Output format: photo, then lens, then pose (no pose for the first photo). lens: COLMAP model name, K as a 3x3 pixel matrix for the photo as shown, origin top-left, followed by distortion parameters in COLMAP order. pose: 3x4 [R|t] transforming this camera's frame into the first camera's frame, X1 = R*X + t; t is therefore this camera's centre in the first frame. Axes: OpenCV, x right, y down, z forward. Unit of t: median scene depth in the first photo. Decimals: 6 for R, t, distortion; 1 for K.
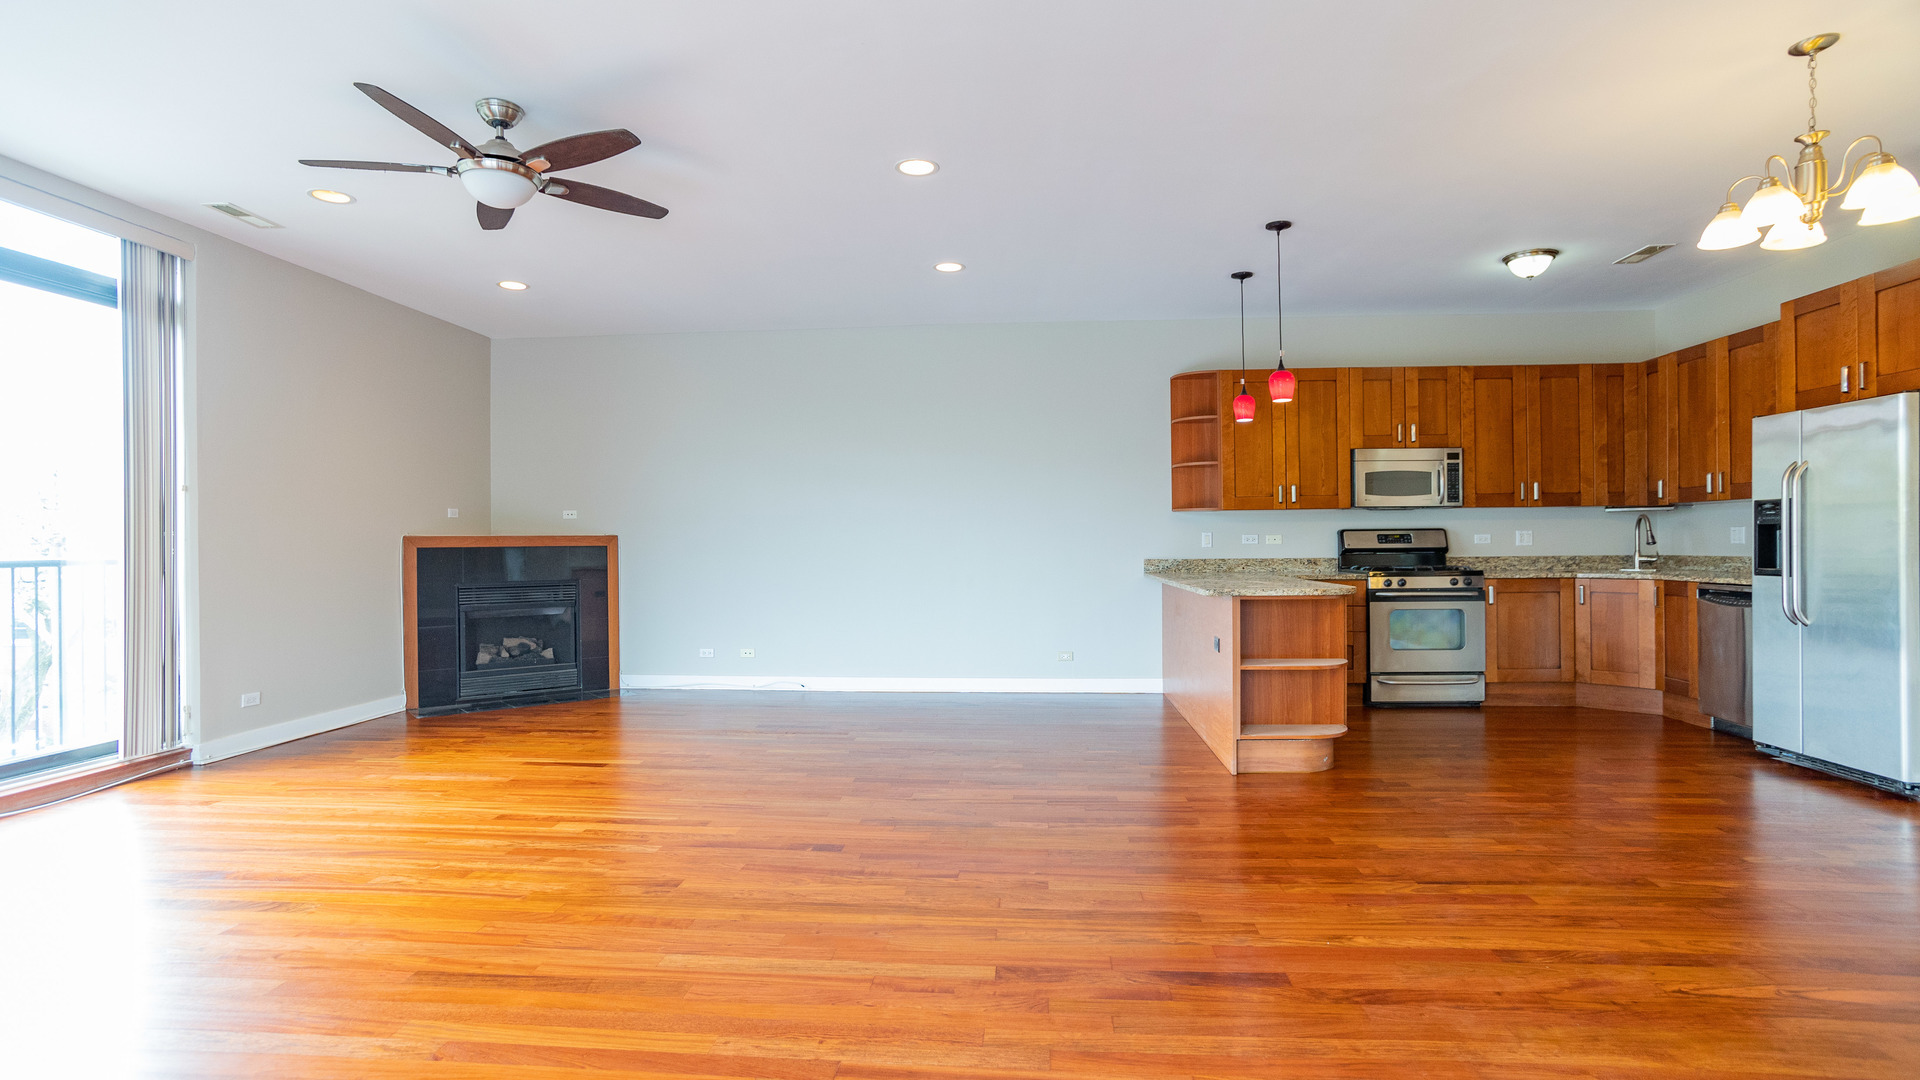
lens RADIAL K [[934.1, 0, 944.9], [0, 934.1, 544.9], [0, 0, 1]] dist [-0.030974, 0.010344]
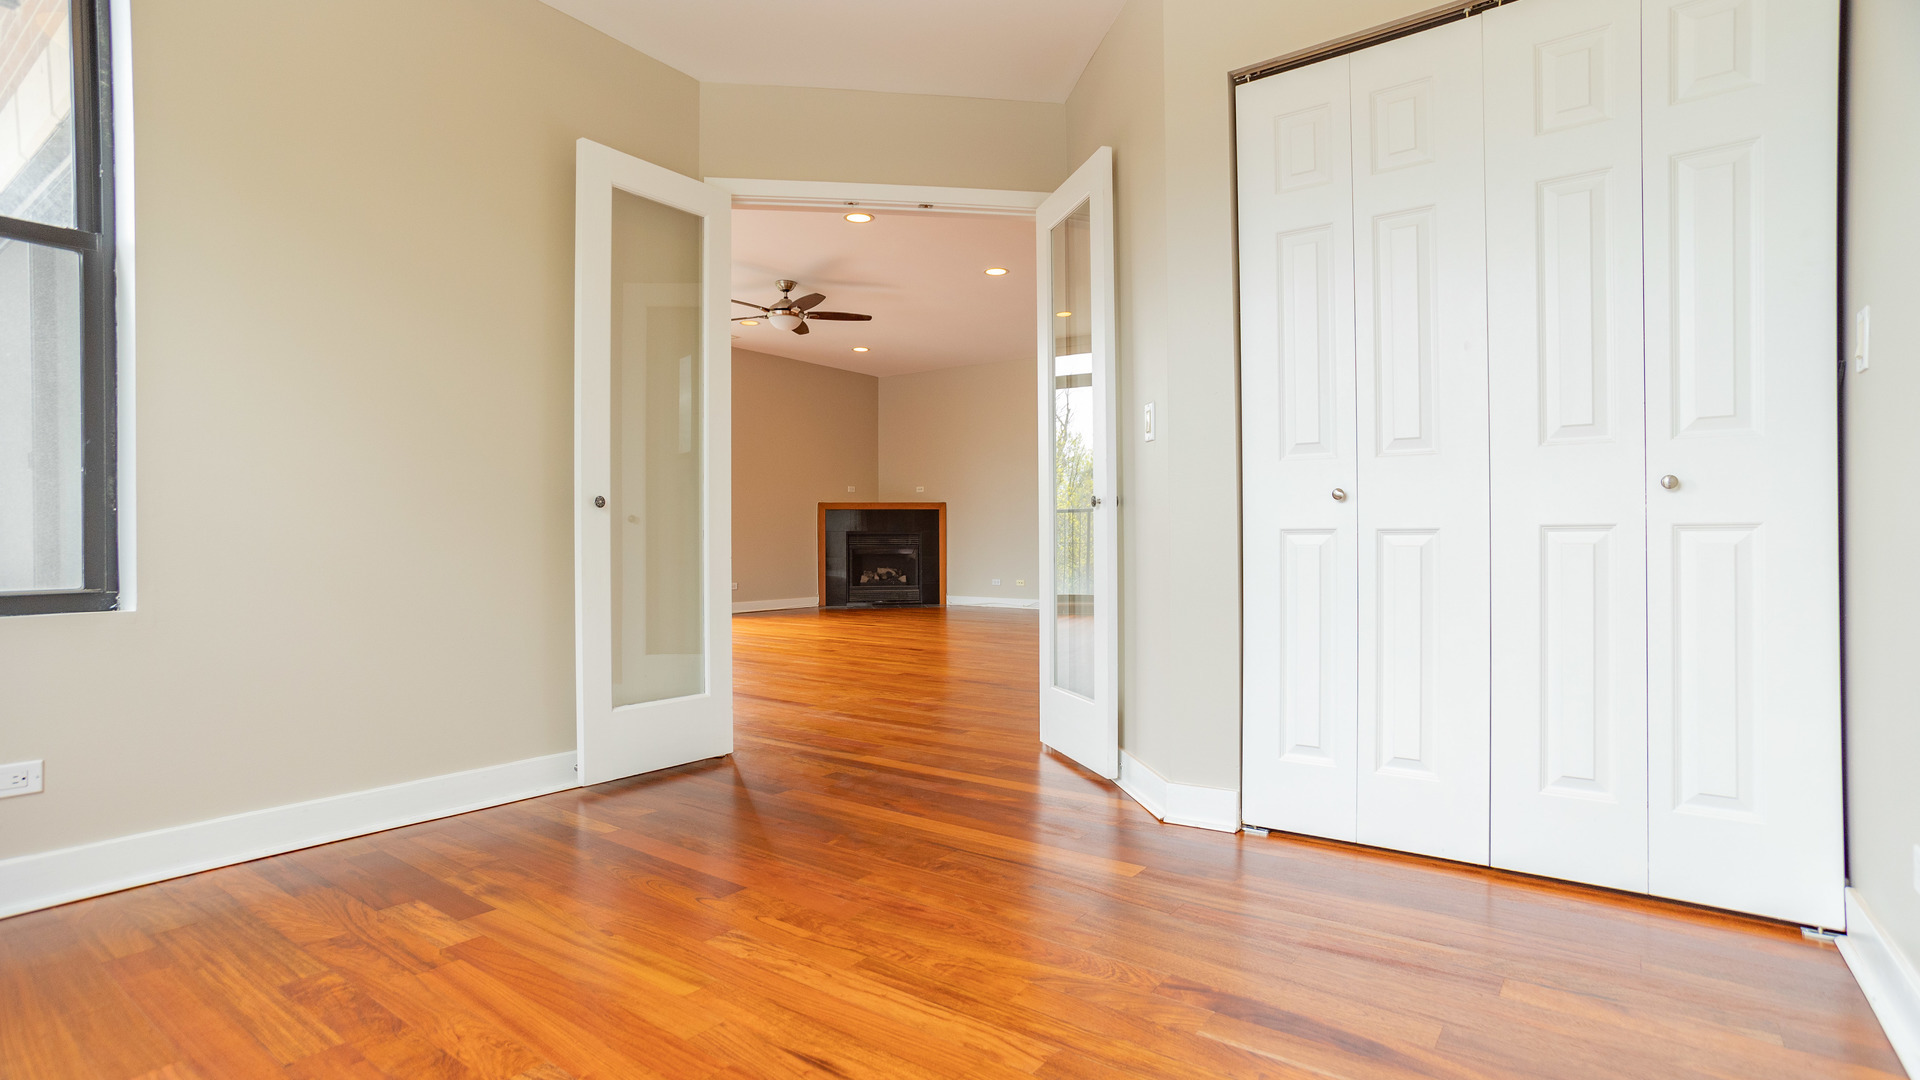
lens RADIAL K [[934.1, 0, 958.9], [0, 934.1, 541.4], [0, 0, 1]] dist [-0.030974, 0.010344]
pose [[0.859539, 0.008126, -0.511005, 0.487138], [-0.005811, 0.999964, 0.006126, 0.048548], [0.511037, -0.002296, 0.859556, -0.315622]]
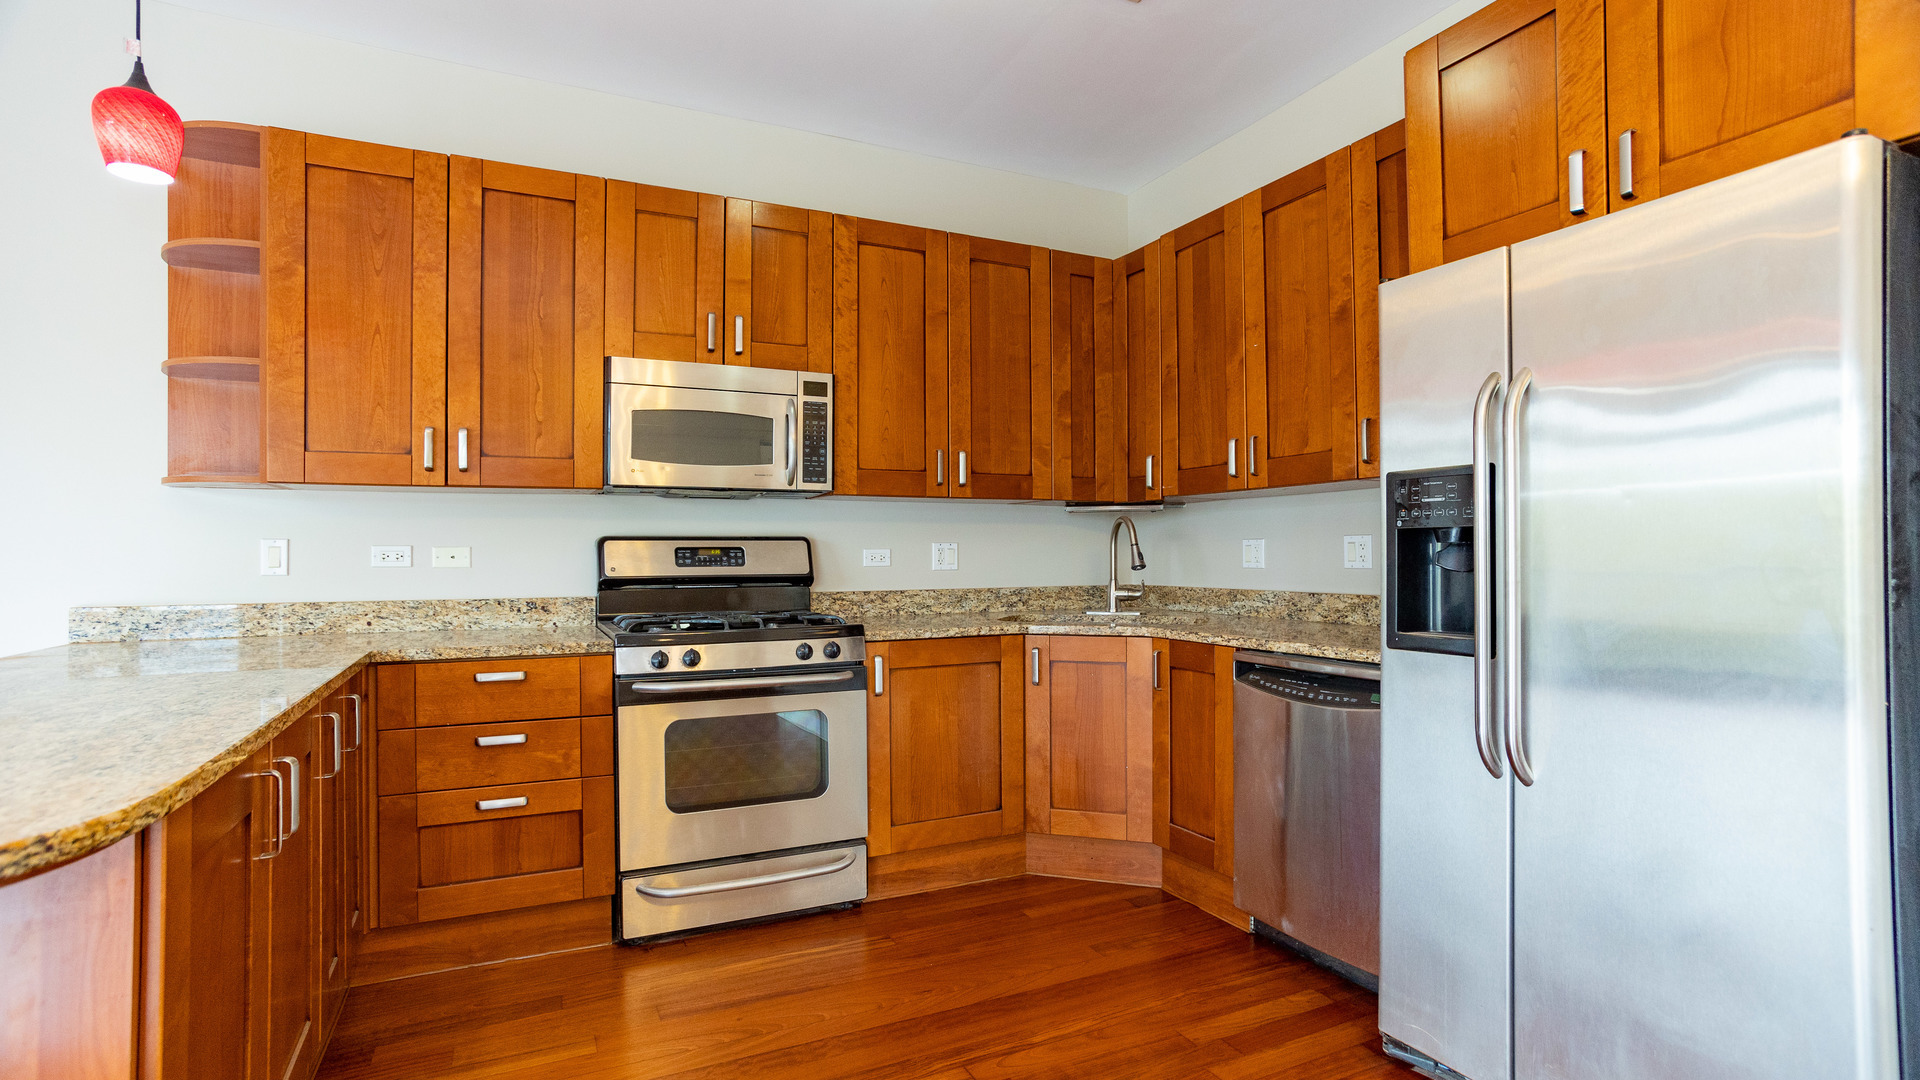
lens RADIAL K [[934.1, 0, 951.4], [0, 934.1, 541.4], [0, 0, 1]] dist [-0.030974, 0.010344]
pose [[0.860362, 0.012365, 0.509533, 0.364733], [-0.002420, 0.999794, -0.020176, -0.005364], [-0.509677, 0.016125, 0.860215, 0.546224]]
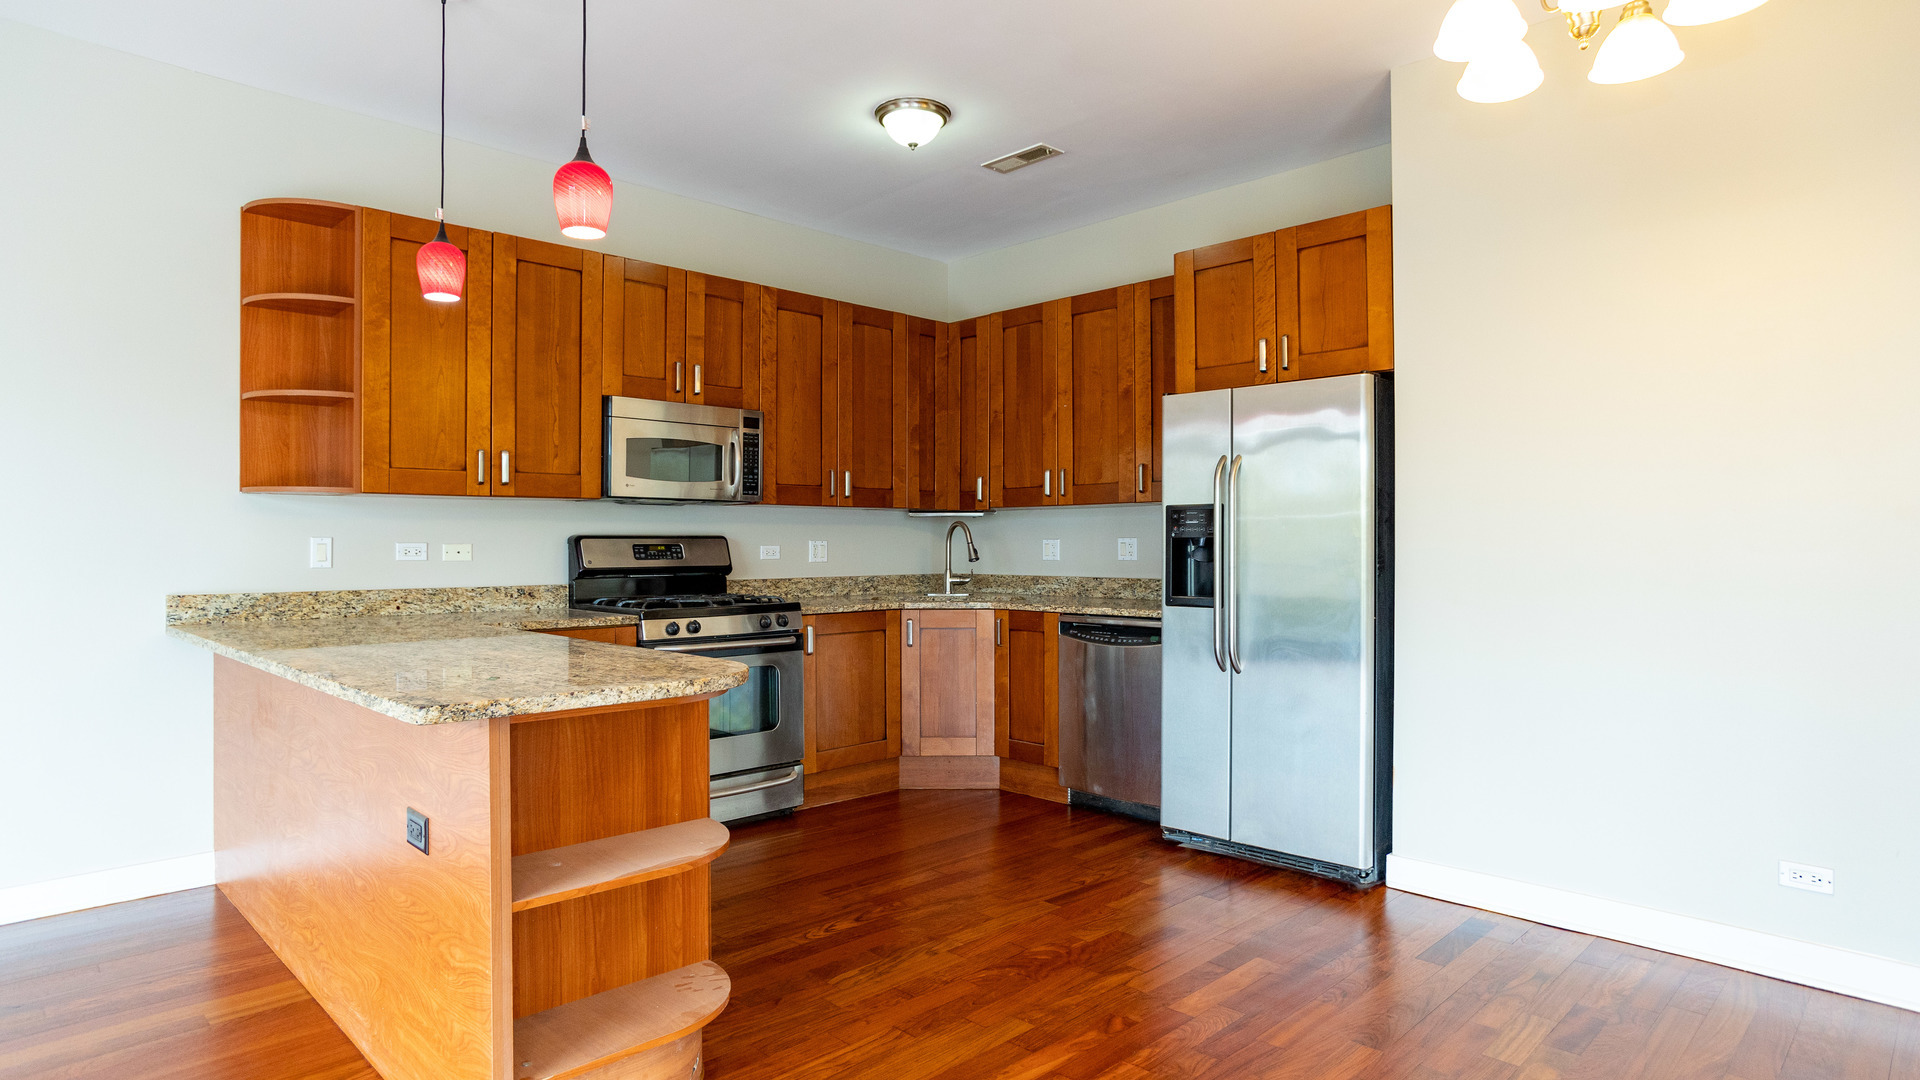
lens RADIAL K [[1078.7, 0, 952.5], [0, 1078.7, 535.7], [0, 0, 1]] dist [-0.029985, 0.002480]
pose [[0.646218, 0.014202, 0.763021, 0.074660], [-0.003036, 0.999867, -0.016039, -0.006857], [-0.763147, 0.008049, 0.646175, 0.421919]]
